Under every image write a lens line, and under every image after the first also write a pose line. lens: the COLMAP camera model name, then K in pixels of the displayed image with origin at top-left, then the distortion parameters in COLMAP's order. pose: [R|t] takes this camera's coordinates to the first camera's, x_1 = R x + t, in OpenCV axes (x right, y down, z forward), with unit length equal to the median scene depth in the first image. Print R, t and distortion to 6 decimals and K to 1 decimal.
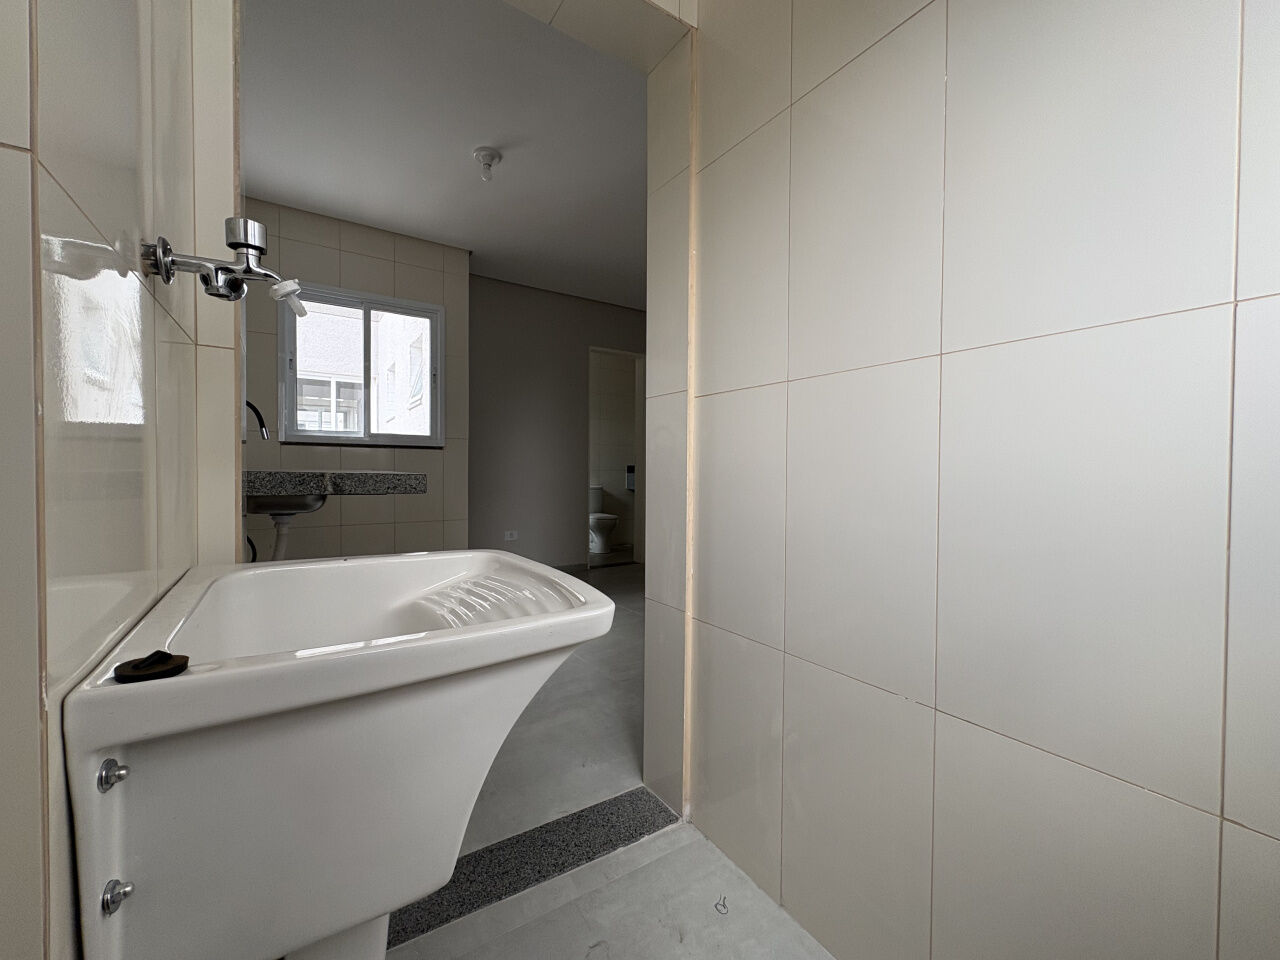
lens RADIAL K [[511.4, 0, 639.3], [0, 511.4, 479.6], [0, 0, 1]] dist [0.001202, -0.000246]
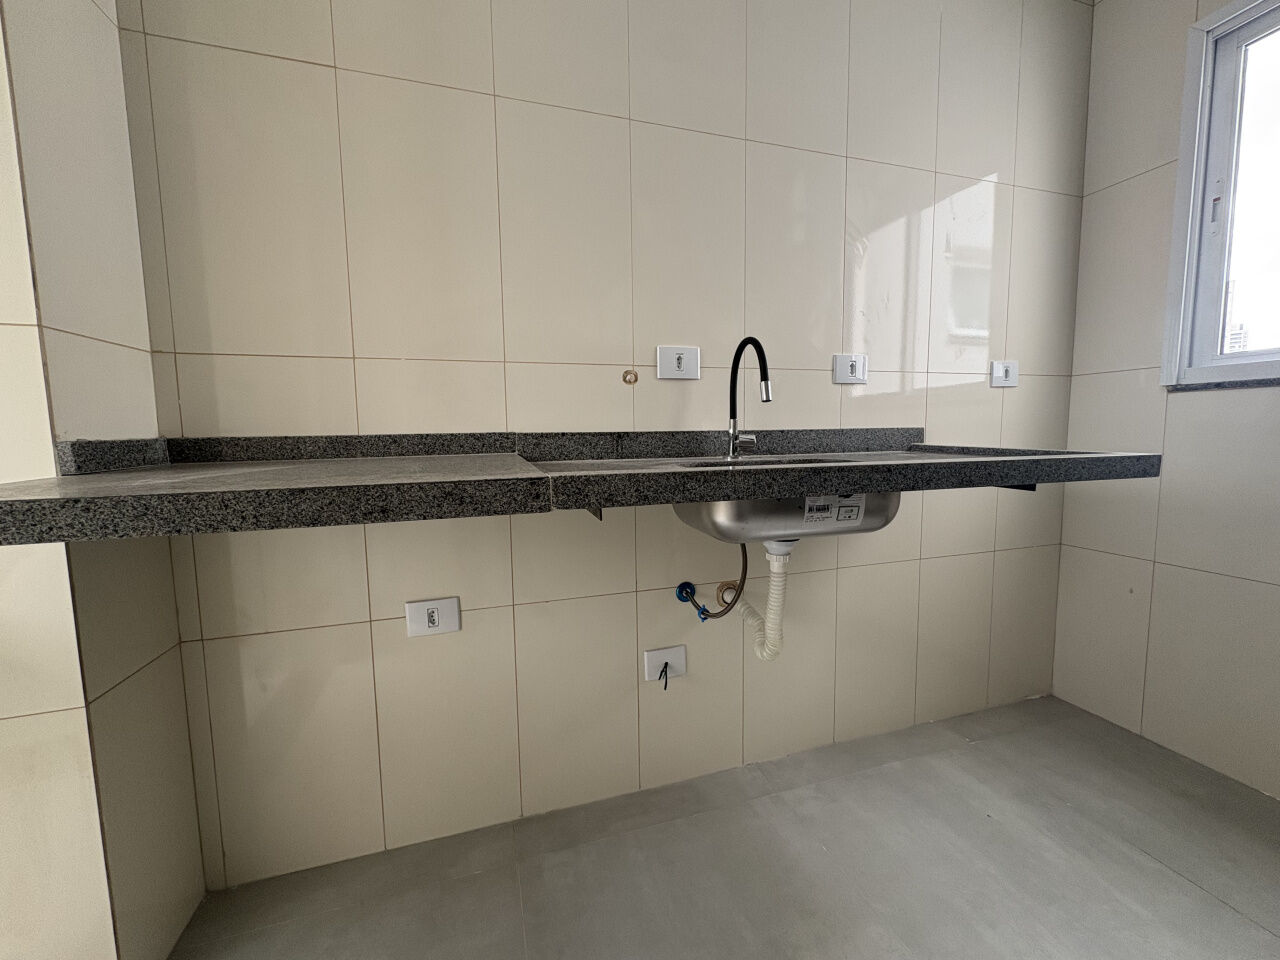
lens RADIAL K [[511.4, 0, 639.3], [0, 511.4, 479.6], [0, 0, 1]] dist [0.001202, -0.000246]
pose [[-0.284321, 0.086930, -0.954780, -0.088110], [-0.005238, 0.995725, 0.092217, -0.027898], [0.958715, 0.031220, -0.282651, 0.659357]]
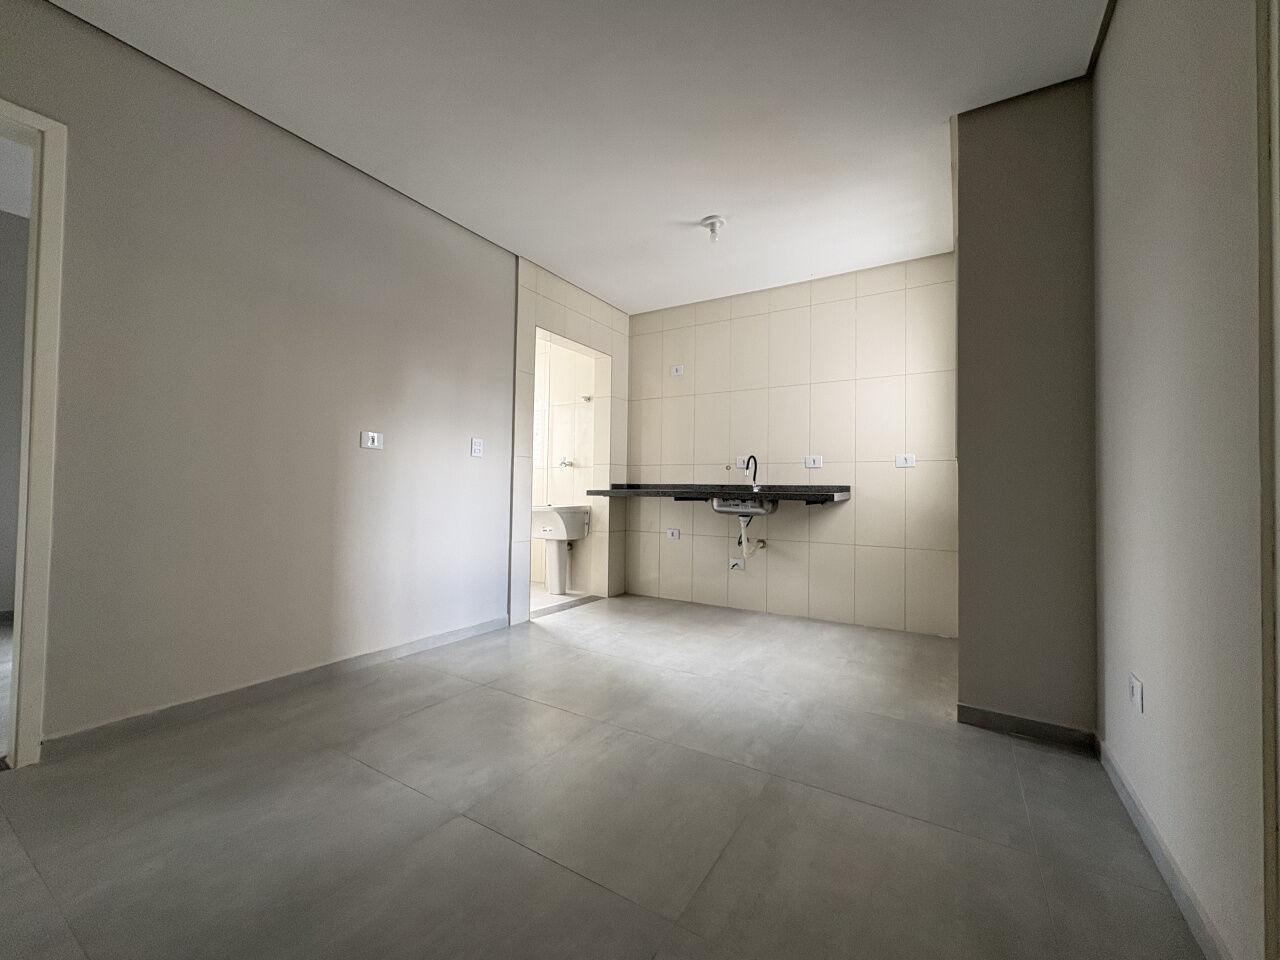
lens RADIAL K [[511.4, 0, 639.3], [0, 511.4, 479.6], [0, 0, 1]] dist [0.001202, -0.000246]
pose [[-0.910741, -0.029837, -0.411899, 0.264537], [-0.029310, 0.999541, -0.007598, -0.024783], [0.411936, 0.005153, -0.911198, 1.643982]]
